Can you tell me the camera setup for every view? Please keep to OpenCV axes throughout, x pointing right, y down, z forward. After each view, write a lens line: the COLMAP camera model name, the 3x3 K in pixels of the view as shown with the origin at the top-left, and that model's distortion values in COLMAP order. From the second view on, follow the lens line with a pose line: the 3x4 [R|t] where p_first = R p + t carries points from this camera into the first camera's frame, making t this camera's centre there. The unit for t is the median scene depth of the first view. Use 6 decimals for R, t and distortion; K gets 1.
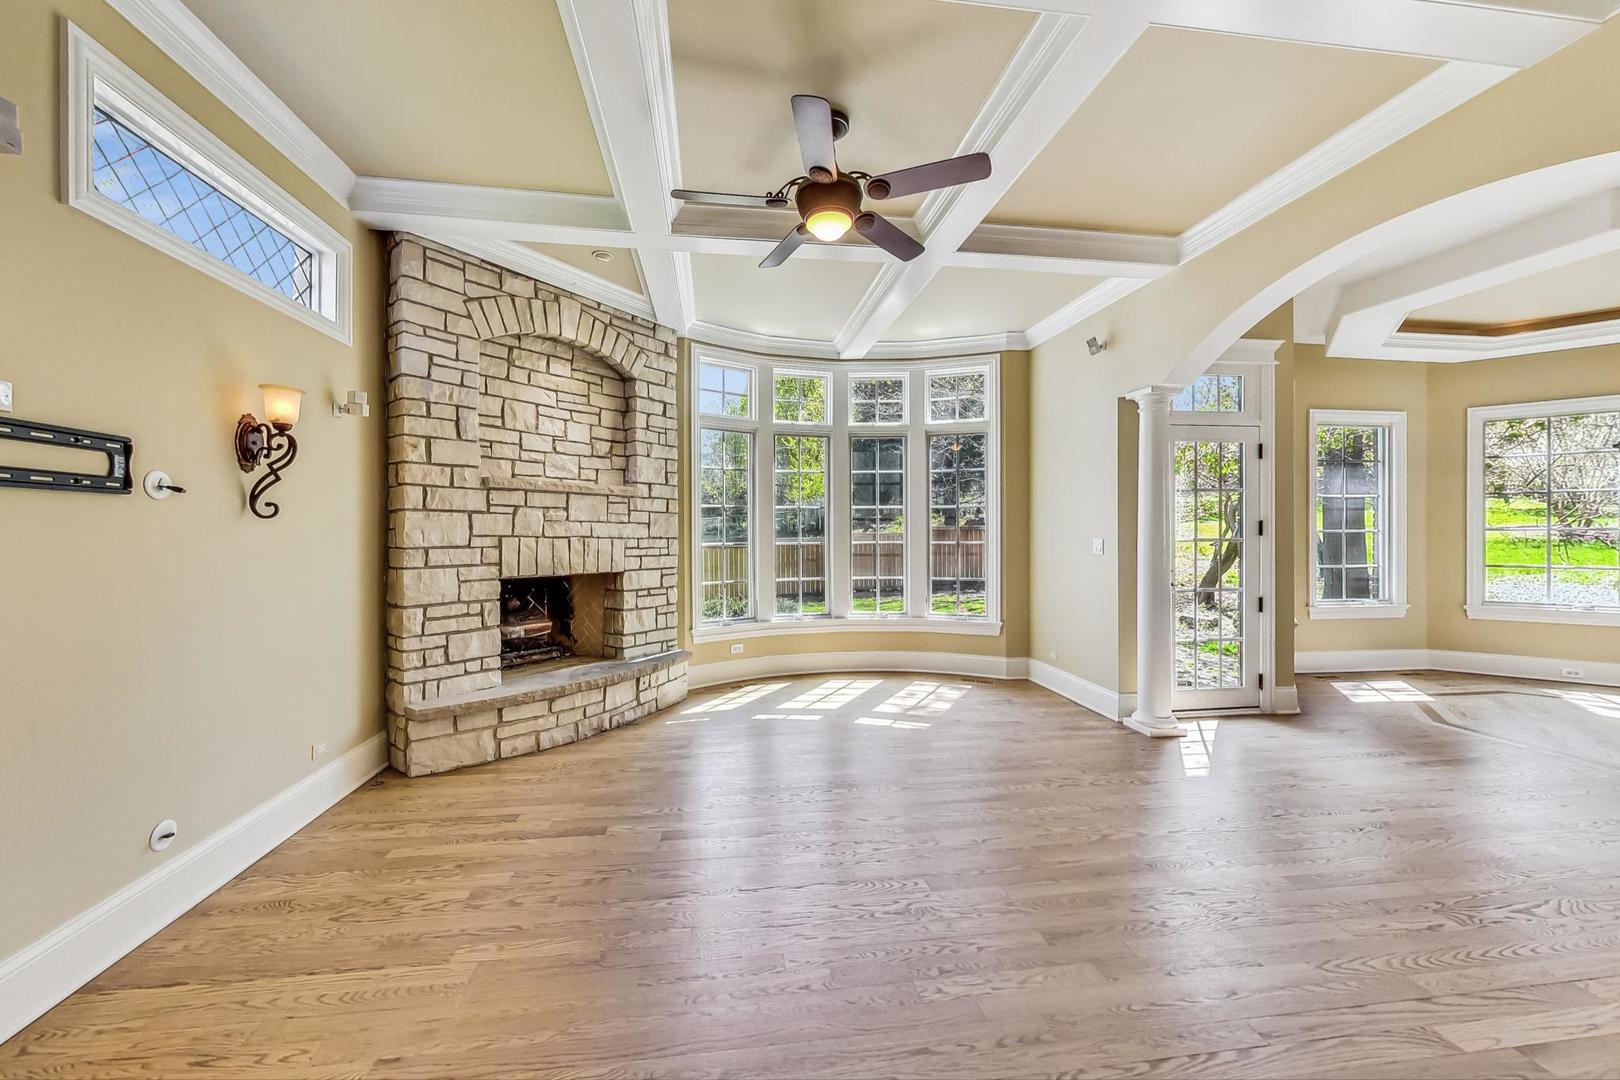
lens RADIAL K [[595.3, 0, 798.1], [0, 595.3, 532.6], [0, 0, 1]] dist [-0.000884, -0.000271]
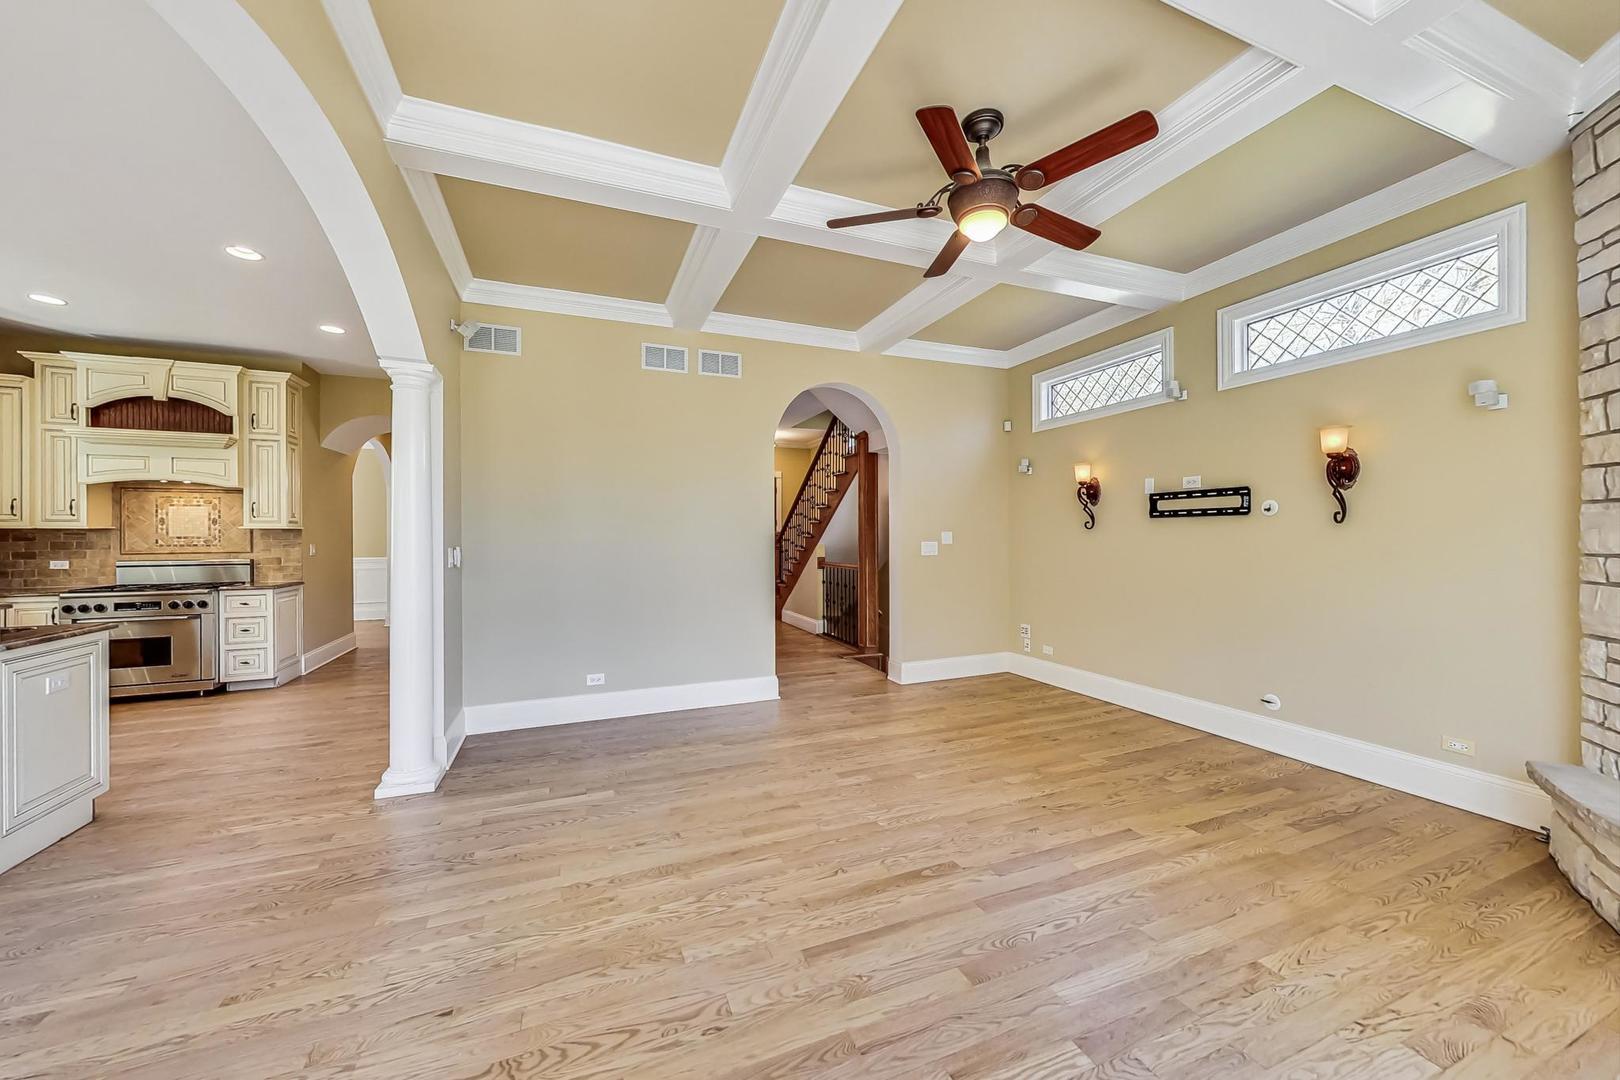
lens RADIAL K [[595.3, 0, 812.2], [0, 595.3, 536.1], [0, 0, 1]] dist [-0.000884, -0.000271]
pose [[-0.967301, 0.008208, -0.253497, 0.380267], [0.007966, 0.999966, 0.001984, -0.004647], [0.253505, -0.000100, -0.967334, 1.243025]]
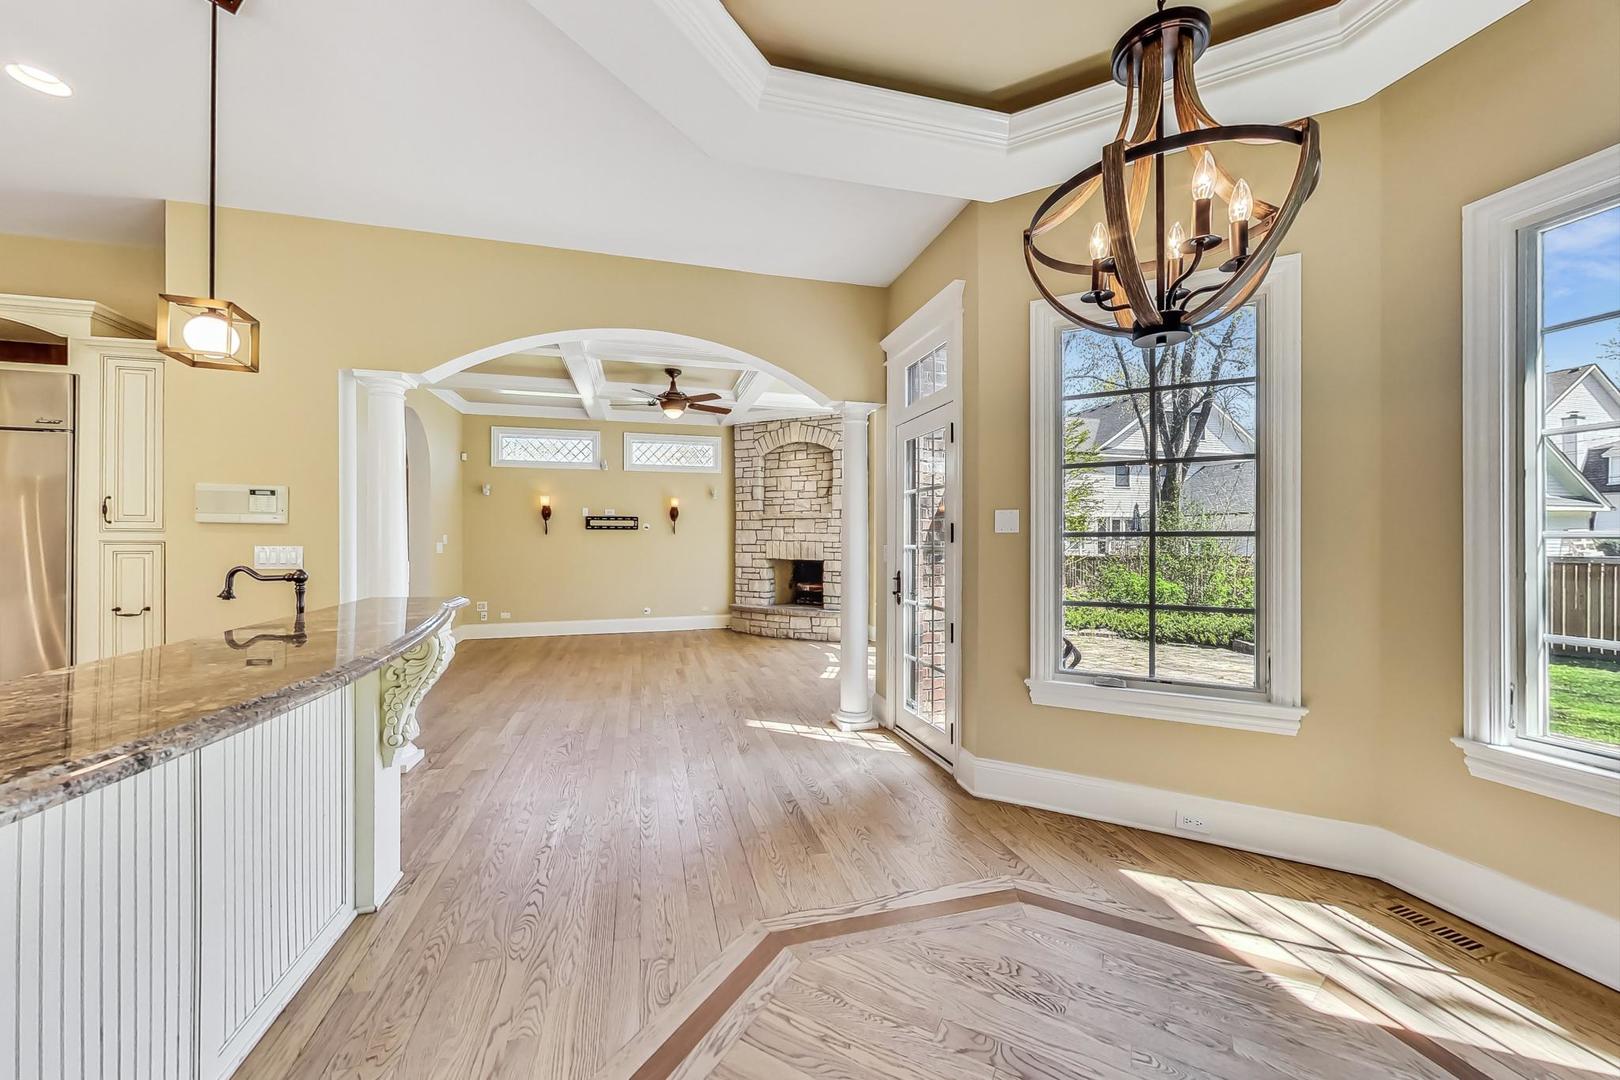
lens RADIAL K [[595.3, 0, 804.7], [0, 595.3, 538.9], [0, 0, 1]] dist [-0.000884, -0.000271]
pose [[0.138793, 0.001689, -0.990320, 1.685454], [-0.000993, 0.999998, 0.001567, -0.001834], [0.990321, 0.000766, 0.138795, 0.791056]]
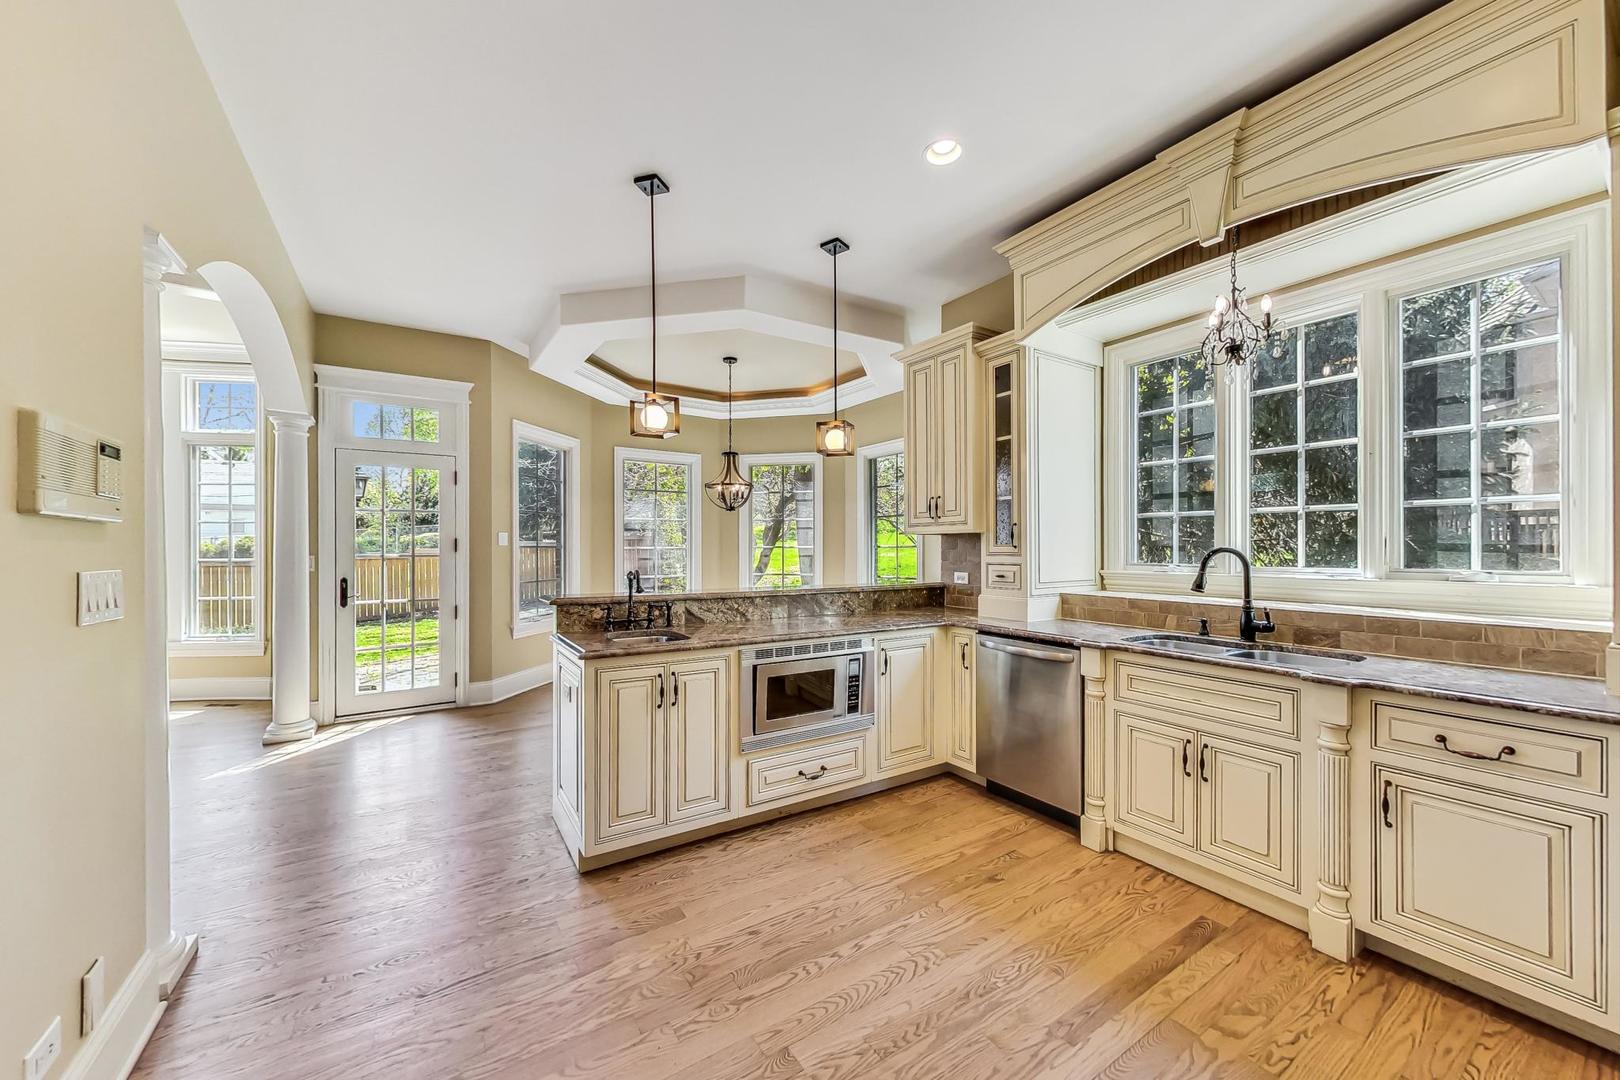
lens RADIAL K [[595.3, 0, 795.4], [0, 595.3, 548.8], [0, 0, 1]] dist [-0.000884, -0.000271]
pose [[0.903332, 0.003006, 0.428933, 0.990198], [-0.003139, 0.999995, -0.000397, -0.004229], [-0.428932, -0.000987, 0.903336, -0.358635]]
